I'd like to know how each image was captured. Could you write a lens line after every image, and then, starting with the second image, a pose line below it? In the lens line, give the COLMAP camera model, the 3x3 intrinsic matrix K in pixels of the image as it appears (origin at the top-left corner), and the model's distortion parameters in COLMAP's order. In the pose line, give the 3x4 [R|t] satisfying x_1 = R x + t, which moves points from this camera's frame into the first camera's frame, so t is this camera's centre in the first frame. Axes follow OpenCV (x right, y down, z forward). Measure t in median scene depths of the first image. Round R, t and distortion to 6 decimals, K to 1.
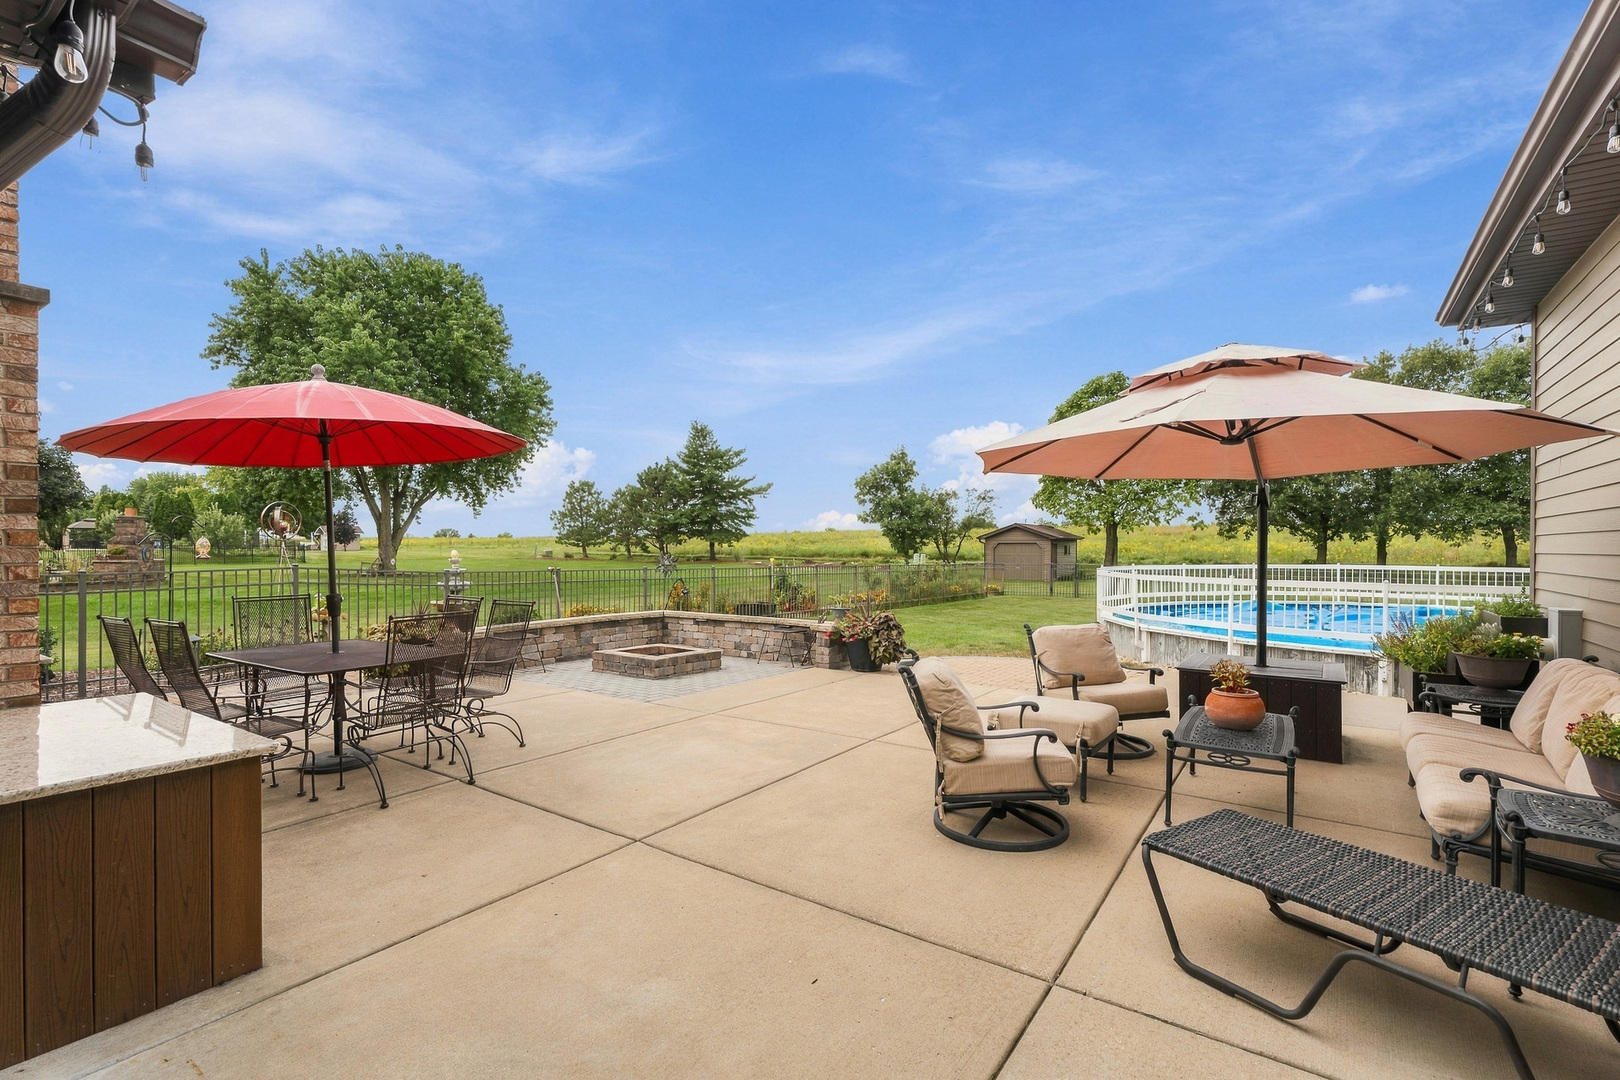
lens RADIAL K [[725.9, 0, 815.5], [0, 725.9, 548.8], [0, 0, 1]] dist [0.003438, 0.000432]
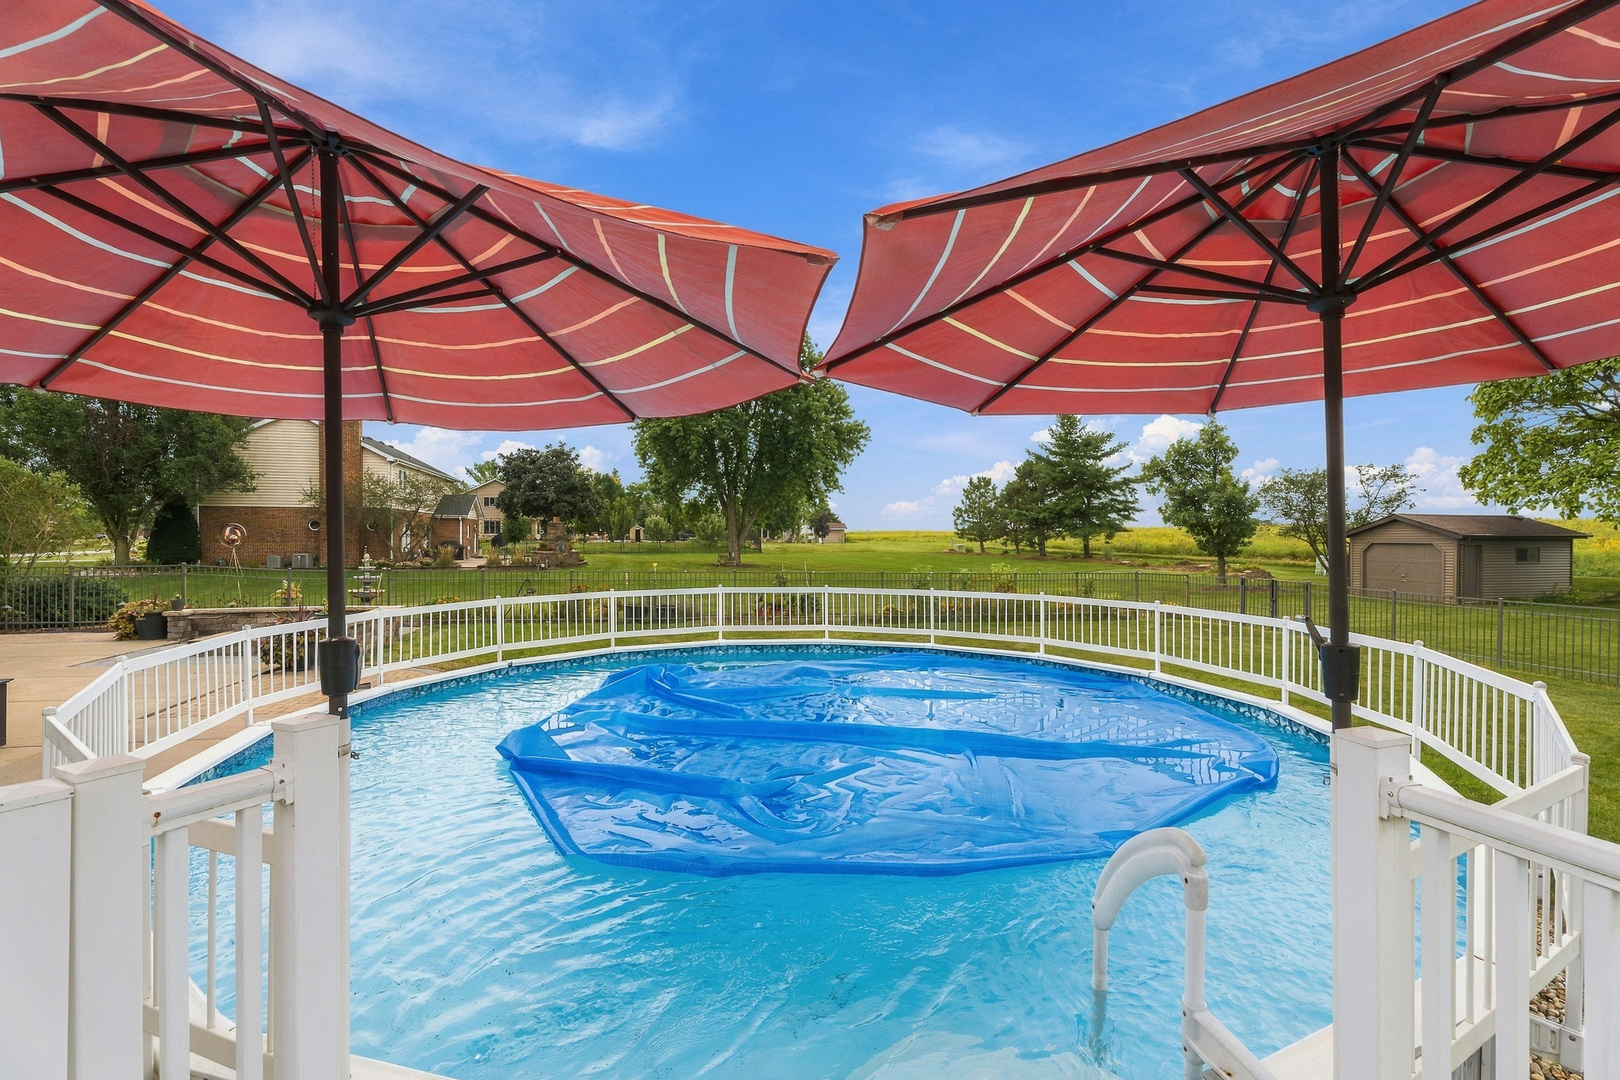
lens RADIAL K [[725.9, 0, 815.7], [0, 725.9, 545.6], [0, 0, 1]] dist [0.003438, 0.000432]
pose [[0.757528, 0.010352, -0.652720, 0.305048], [-0.006185, 0.999943, 0.008680, -0.008764], [0.652773, -0.002539, 0.757549, 0.139913]]
